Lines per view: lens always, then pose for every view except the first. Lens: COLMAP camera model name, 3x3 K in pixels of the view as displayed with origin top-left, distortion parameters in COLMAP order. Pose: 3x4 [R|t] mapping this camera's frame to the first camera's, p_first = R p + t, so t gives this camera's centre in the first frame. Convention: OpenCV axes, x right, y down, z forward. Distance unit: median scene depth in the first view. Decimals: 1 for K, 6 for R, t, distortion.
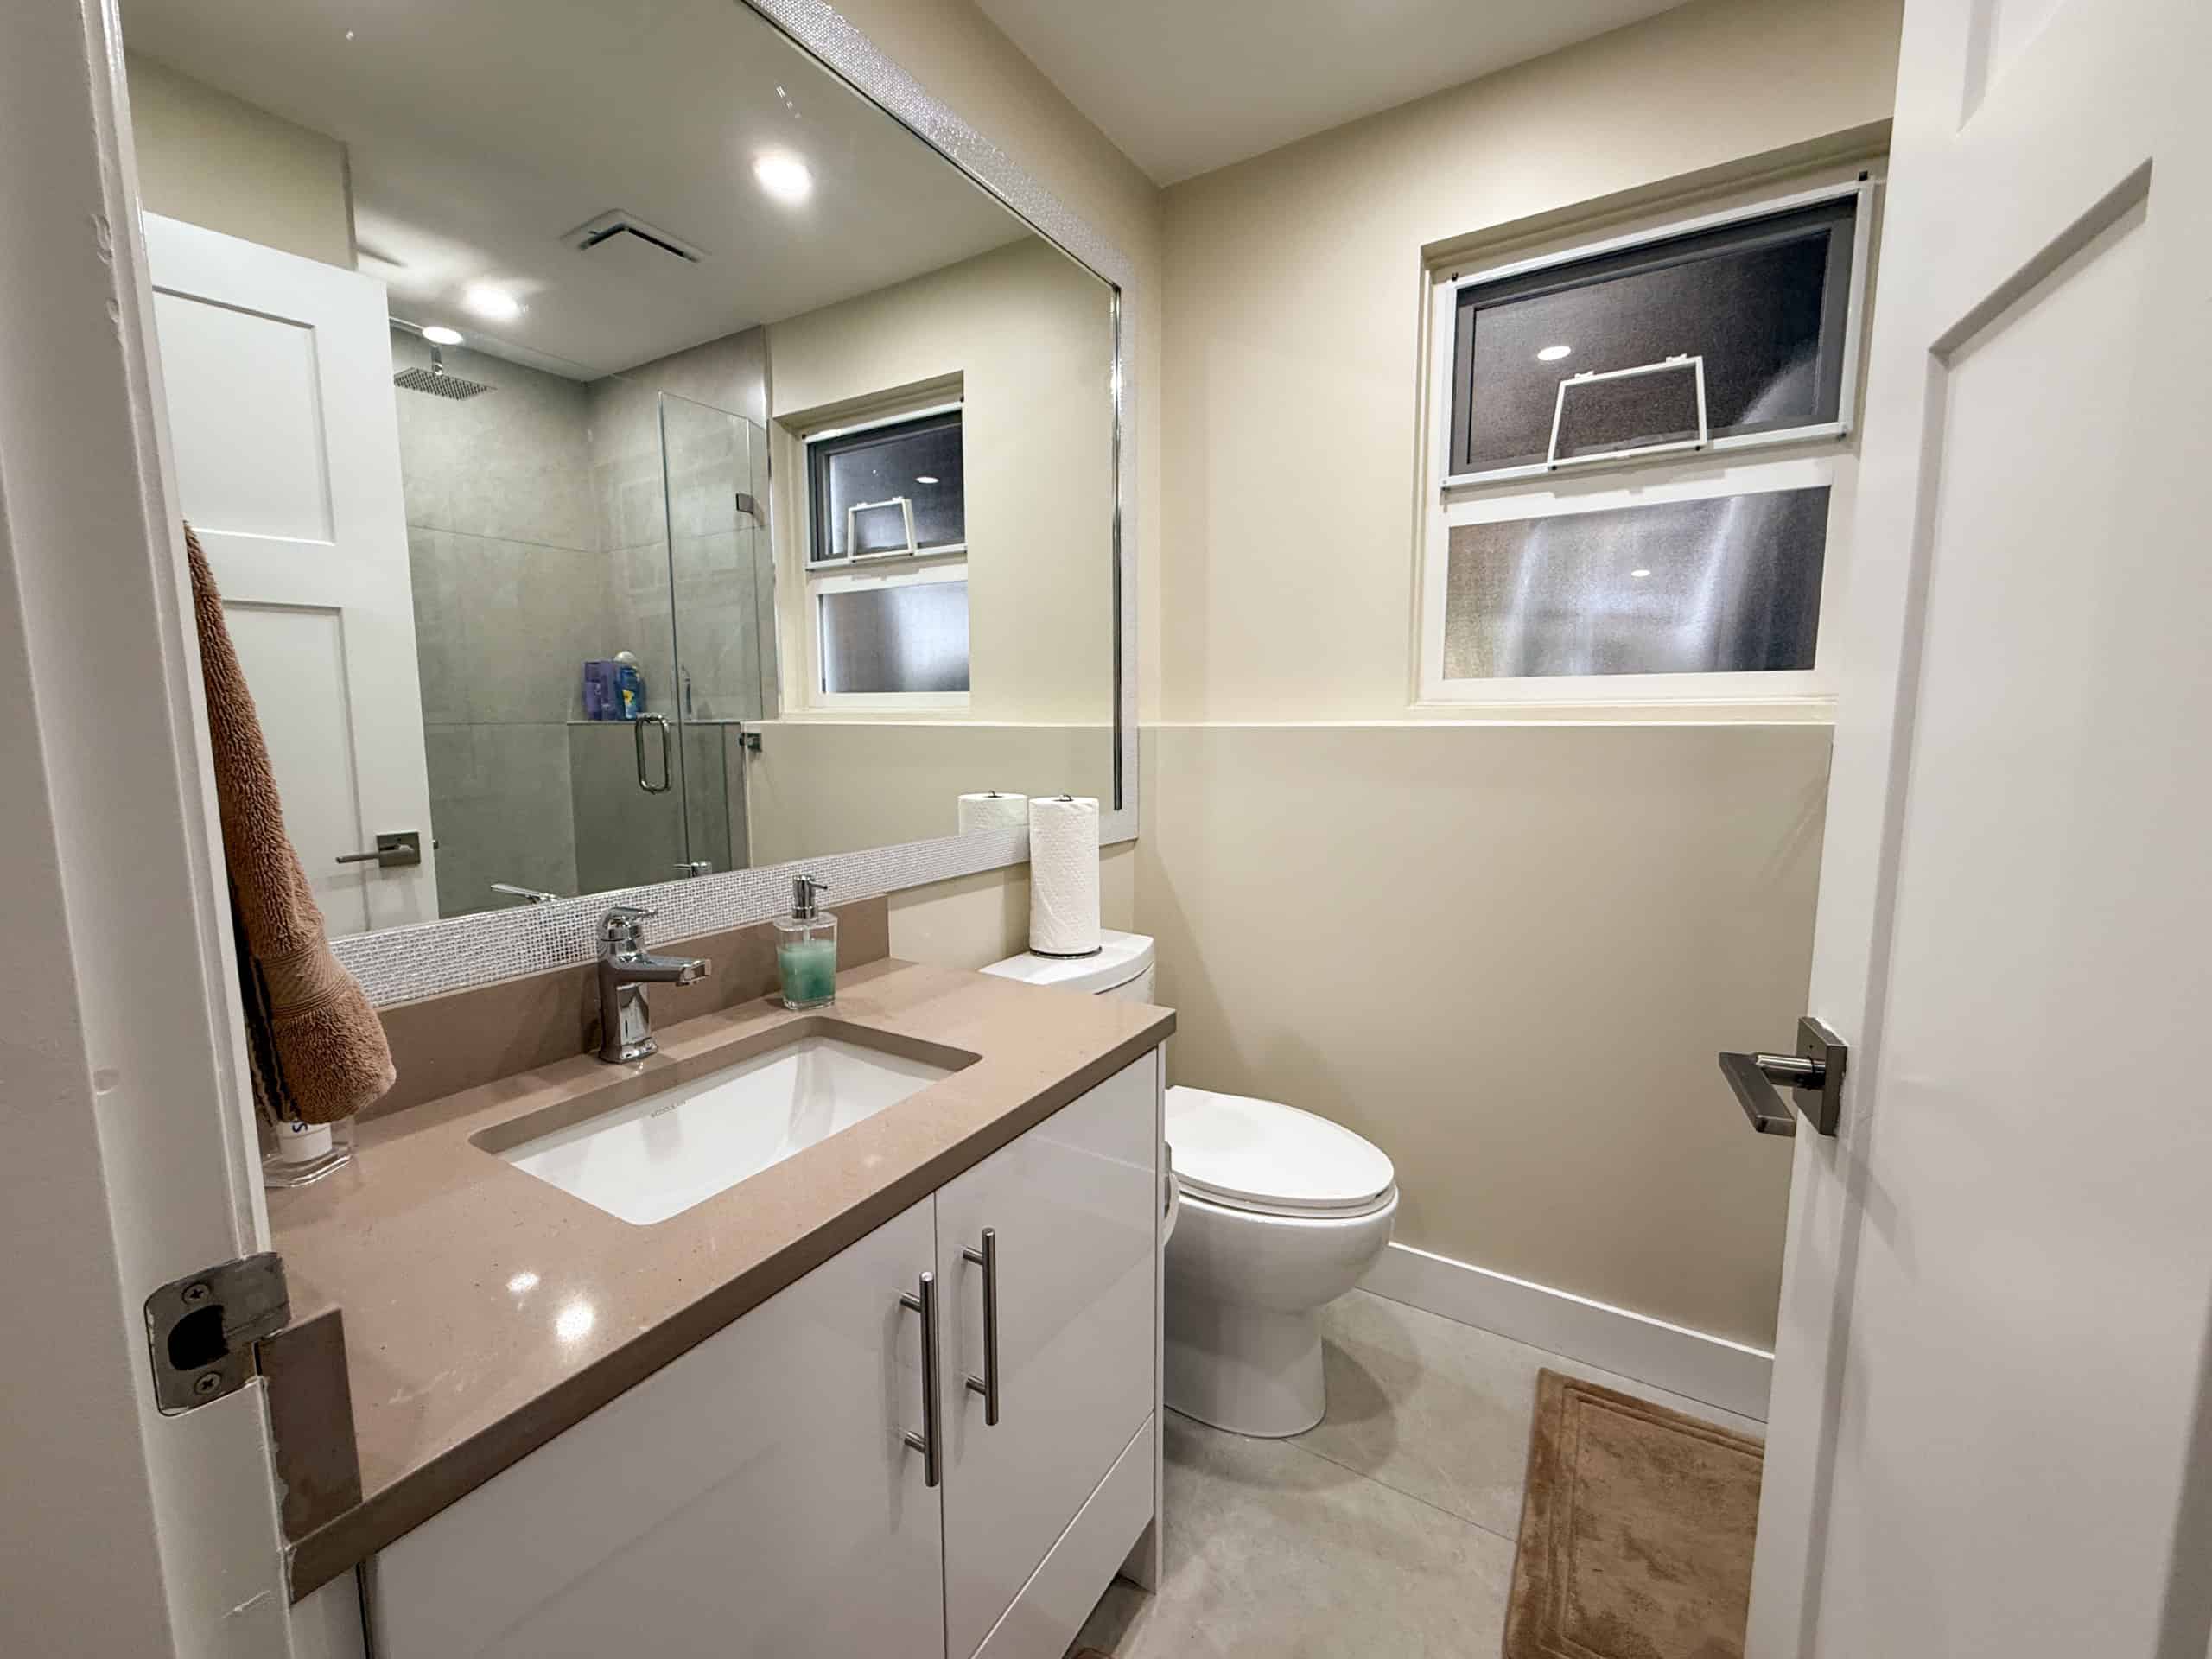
lens RADIAL K [[884.8, 0, 1102.2], [0, 884.8, 827.9], [0, 0, 1]] dist [-0.000295, -0.000501]
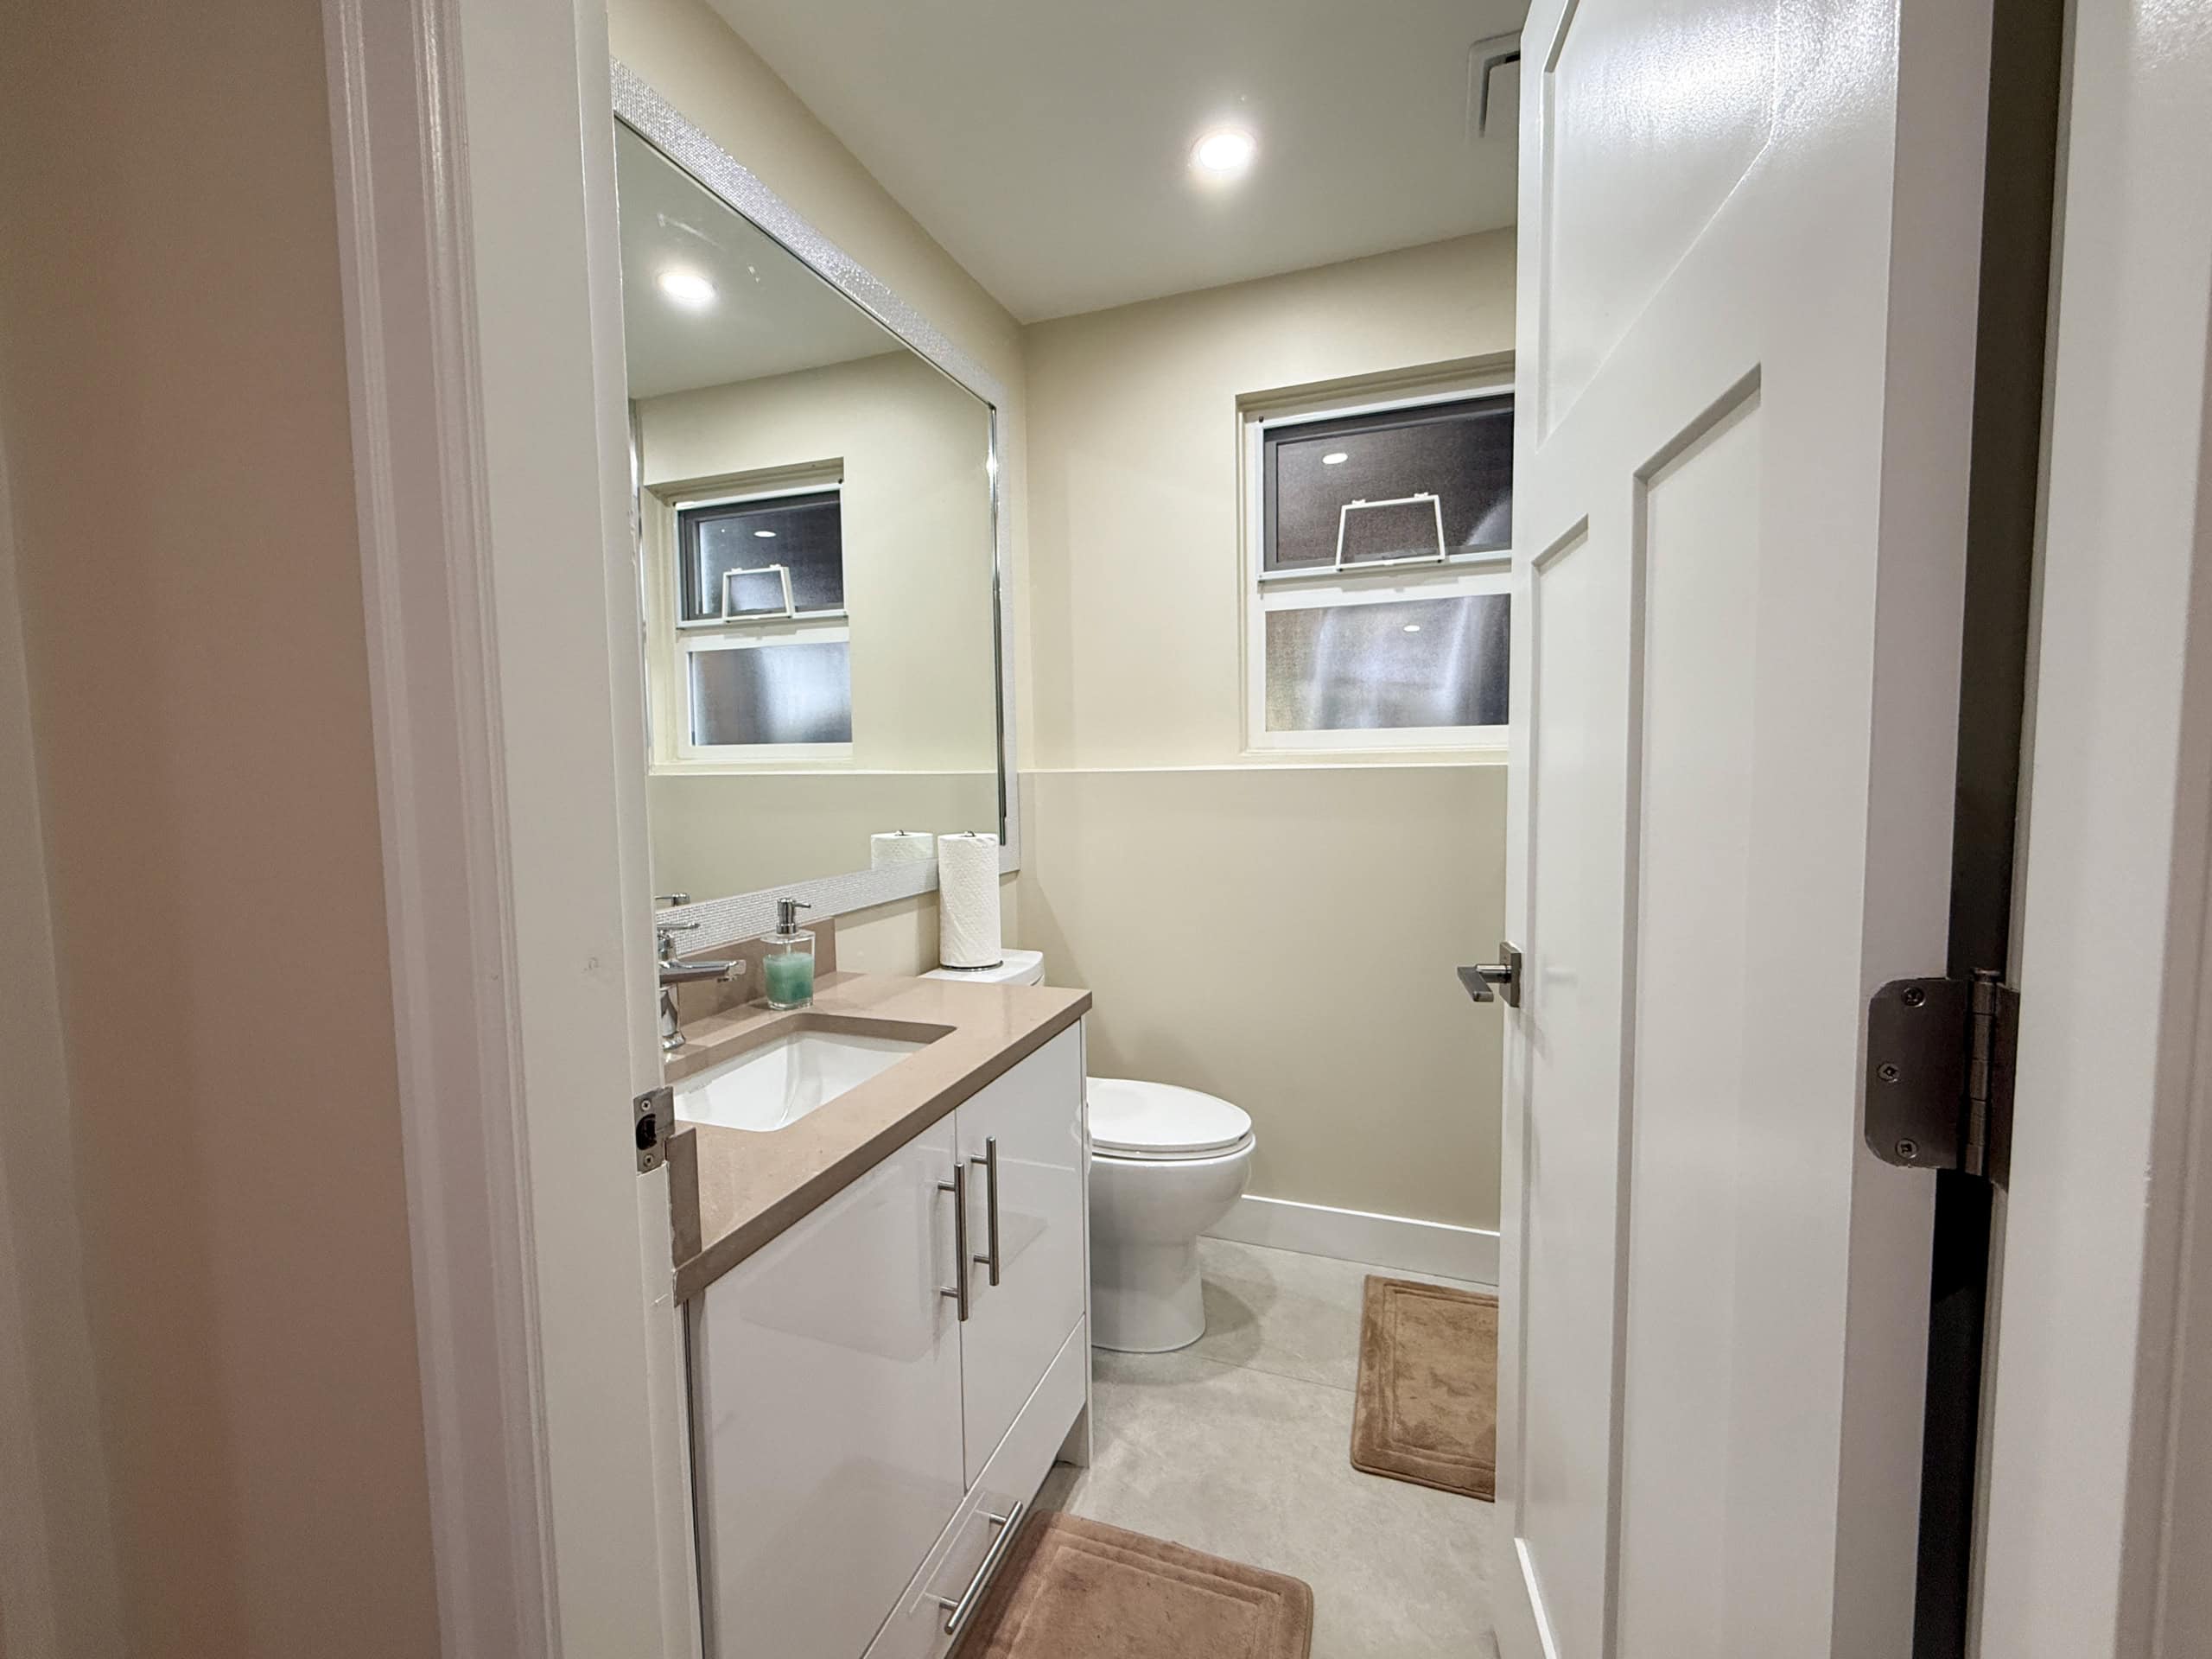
lens RADIAL K [[899.1, 0, 1093.5], [0, 899.1, 830.5], [0, 0, 1]] dist [-0.001371, 0.000025]
pose [[0.981132, -0.026775, 0.191477, -0.117553], [0.036357, 0.998247, -0.046707, 0.025214], [-0.189890, 0.052787, 0.980385, -0.221936]]
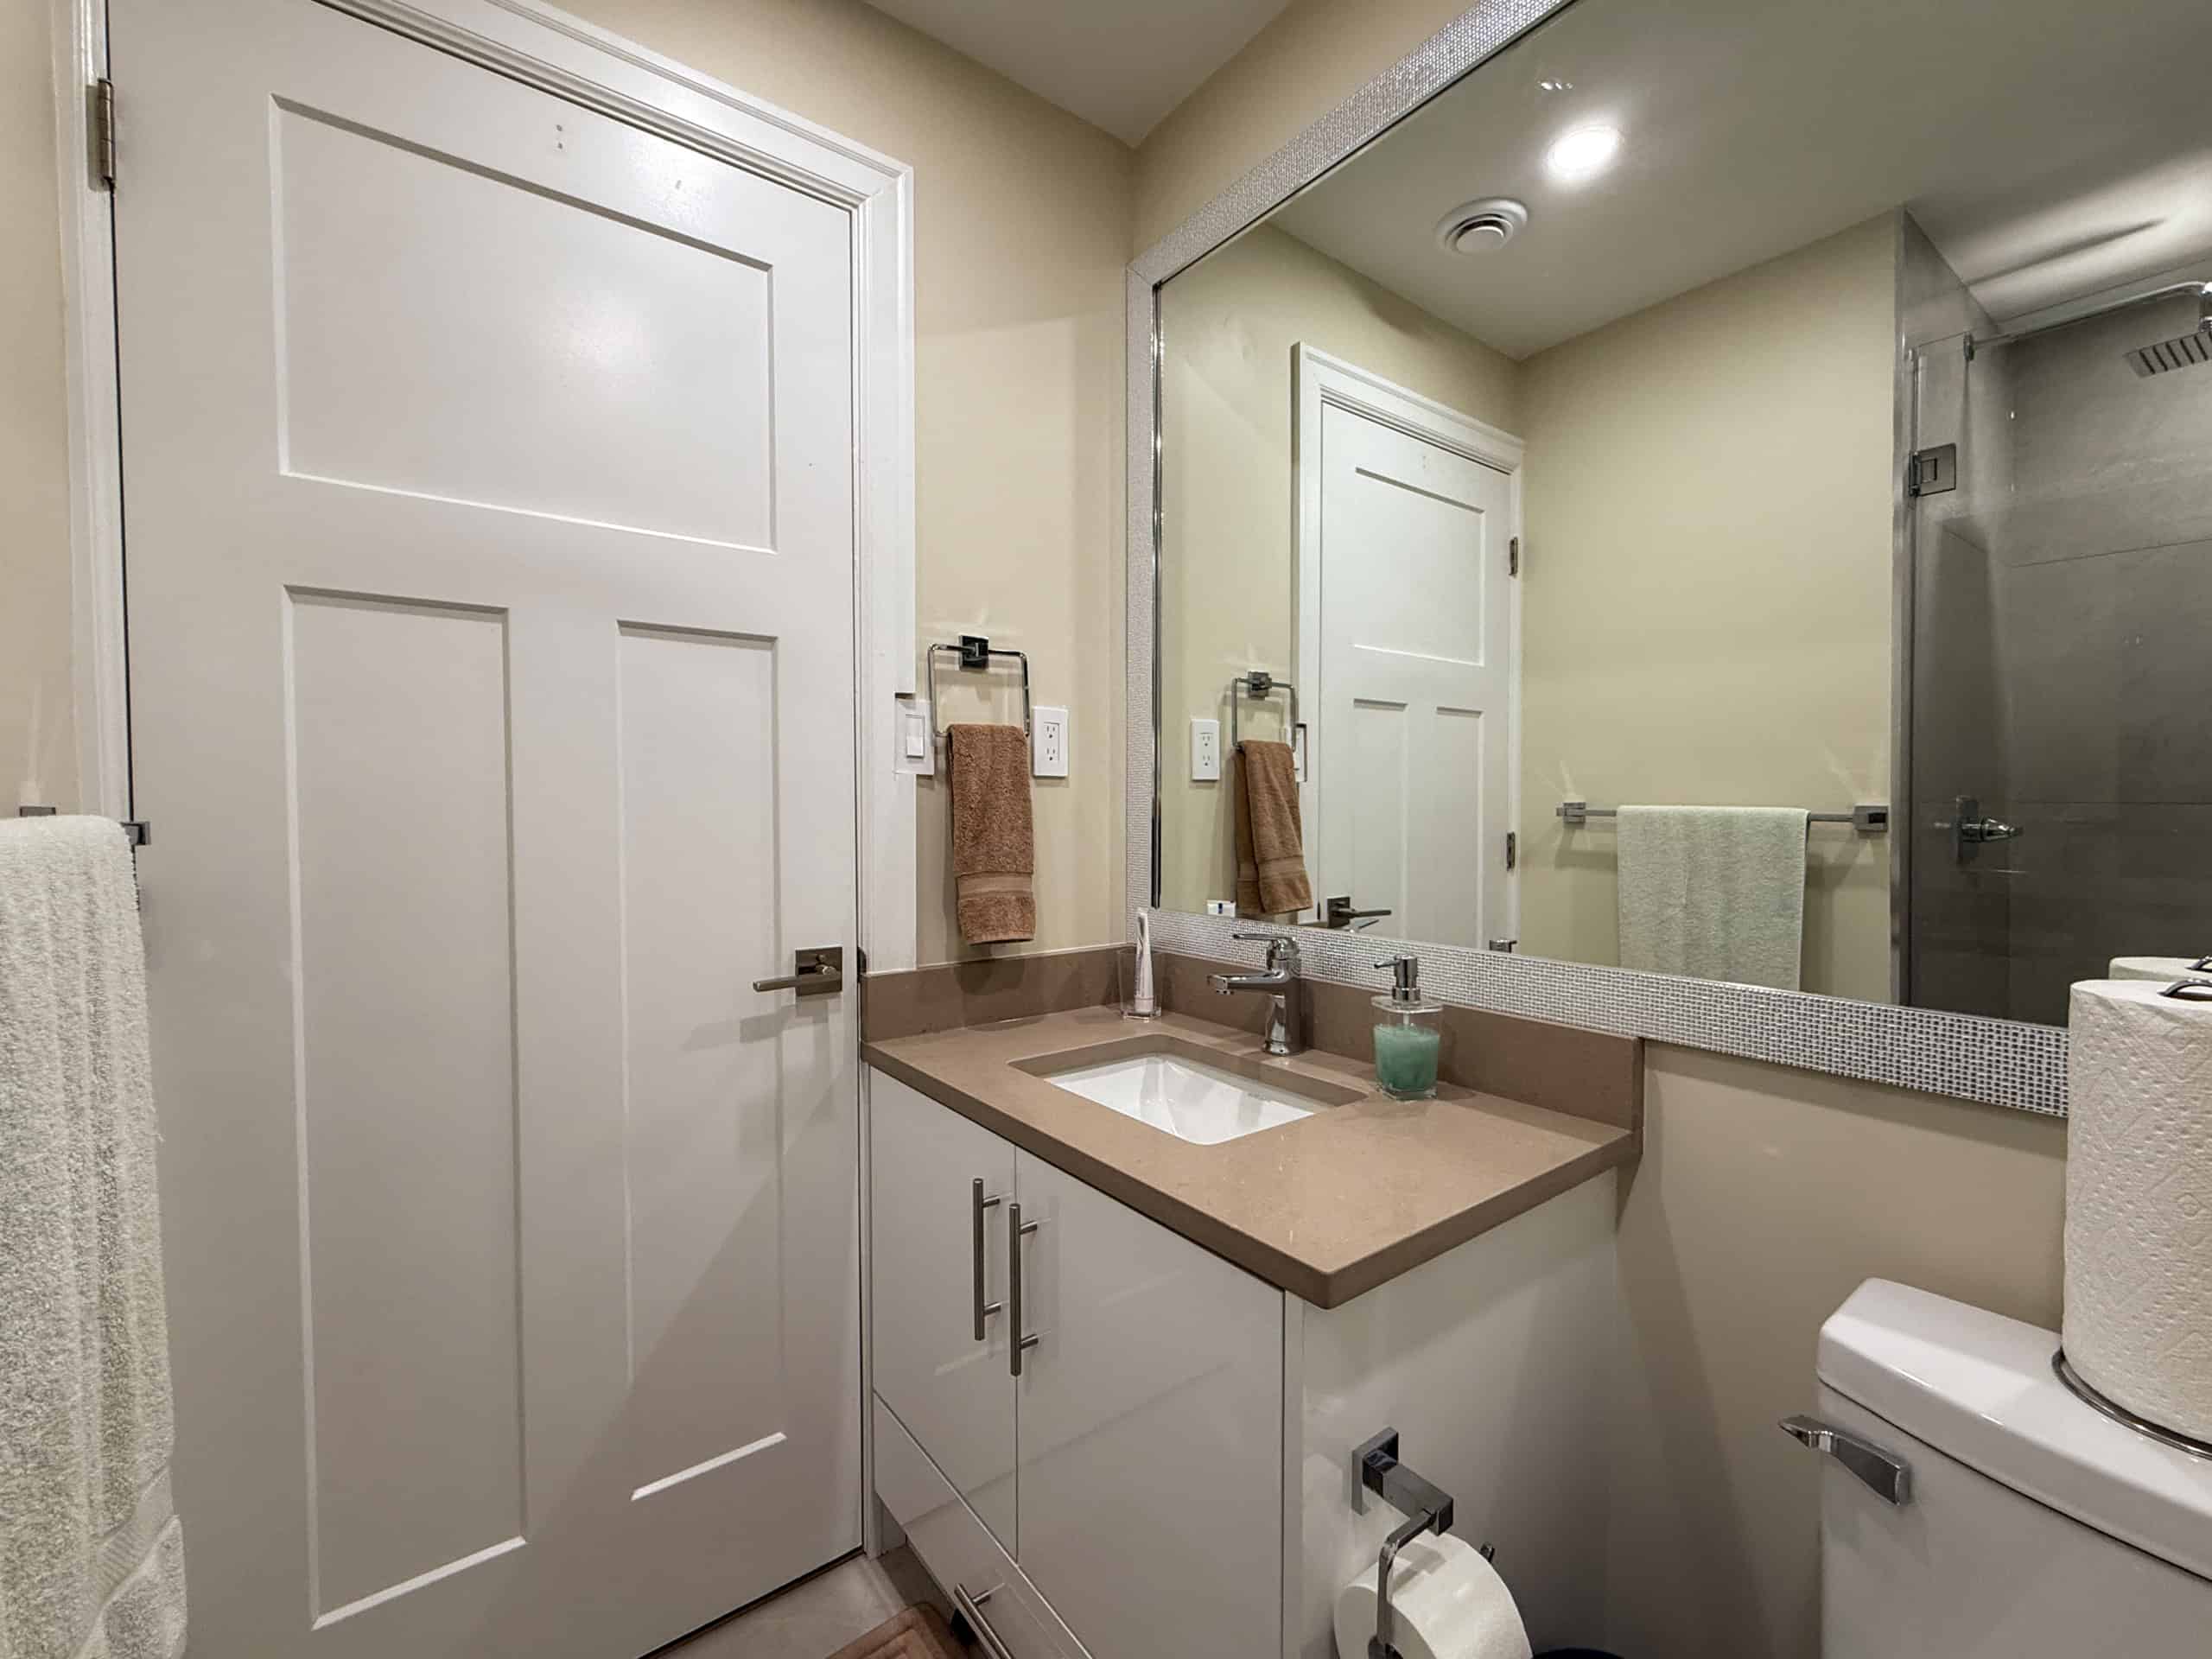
lens RADIAL K [[899.1, 0, 1093.5], [0, 899.1, 830.5], [0, 0, 1]] dist [-0.001371, 0.000025]
pose [[-0.347495, 0.027621, -0.937275, 0.503739], [-0.111751, 0.991222, 0.070642, -0.080039], [0.930999, 0.129289, -0.341358, 0.748805]]
